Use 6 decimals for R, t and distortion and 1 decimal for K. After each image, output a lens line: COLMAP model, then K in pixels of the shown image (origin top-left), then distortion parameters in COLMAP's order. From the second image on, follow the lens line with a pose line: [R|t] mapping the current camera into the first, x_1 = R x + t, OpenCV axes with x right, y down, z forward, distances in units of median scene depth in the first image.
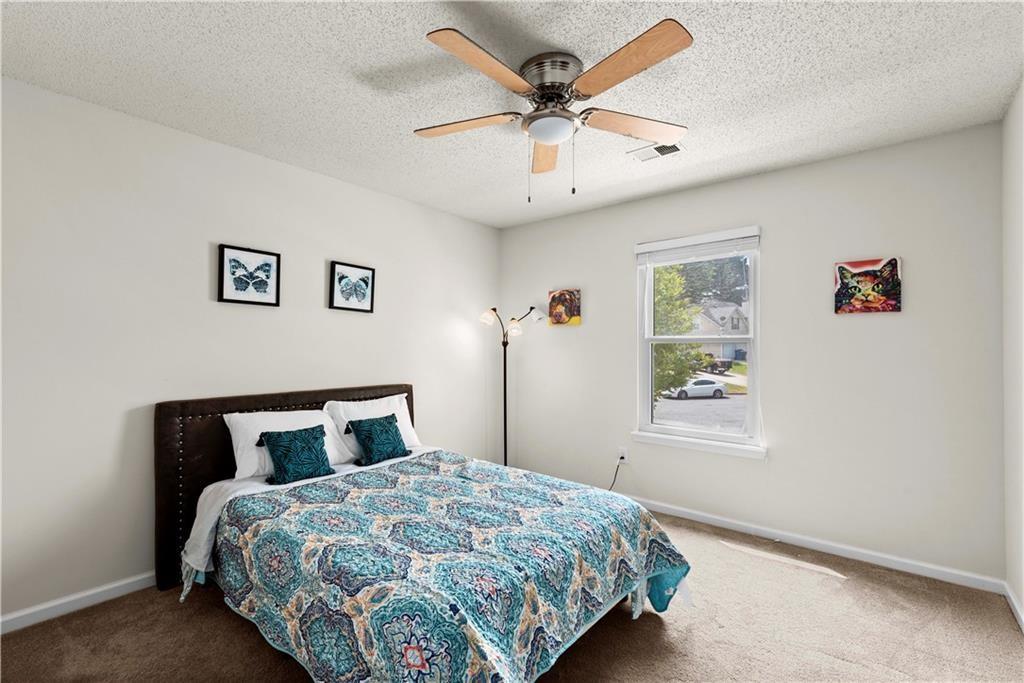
lens RADIAL K [[453.3, 0, 511.8], [0, 453.3, 347.4], [0, 0, 1]] dist [0.002546, -0.001035]
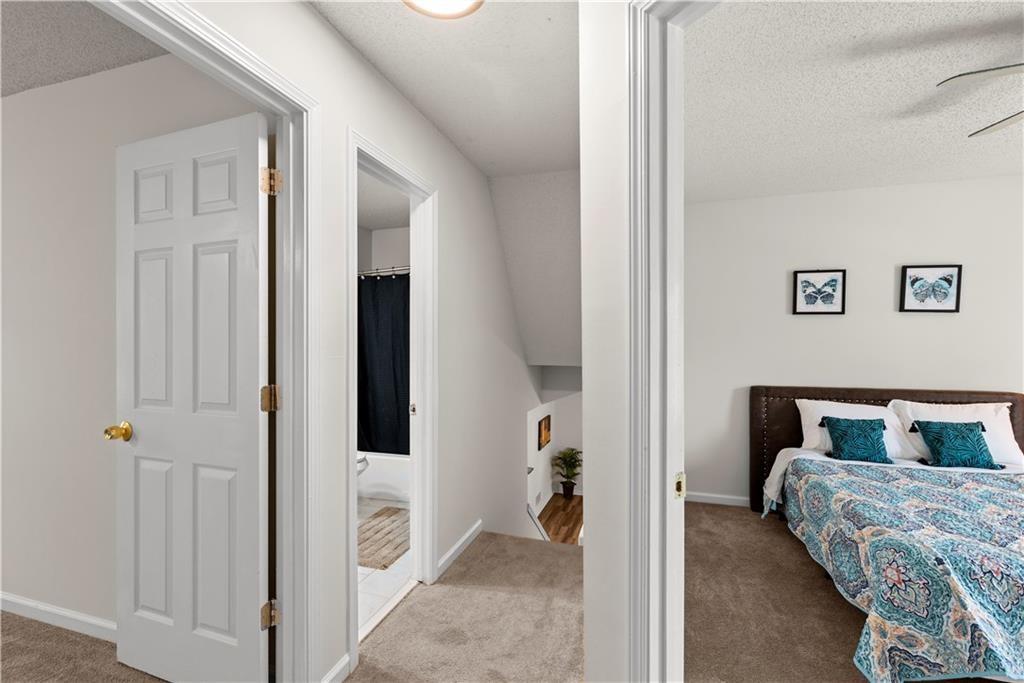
lens RADIAL K [[453.3, 0, 512.4], [0, 453.3, 347.5], [0, 0, 1]] dist [0.002546, -0.001035]
pose [[0.374782, 0.002000, -0.927111, 0.329368], [-0.003173, 0.999995, 0.000875, -0.002658], [0.927108, 0.002614, 0.374786, -0.309360]]
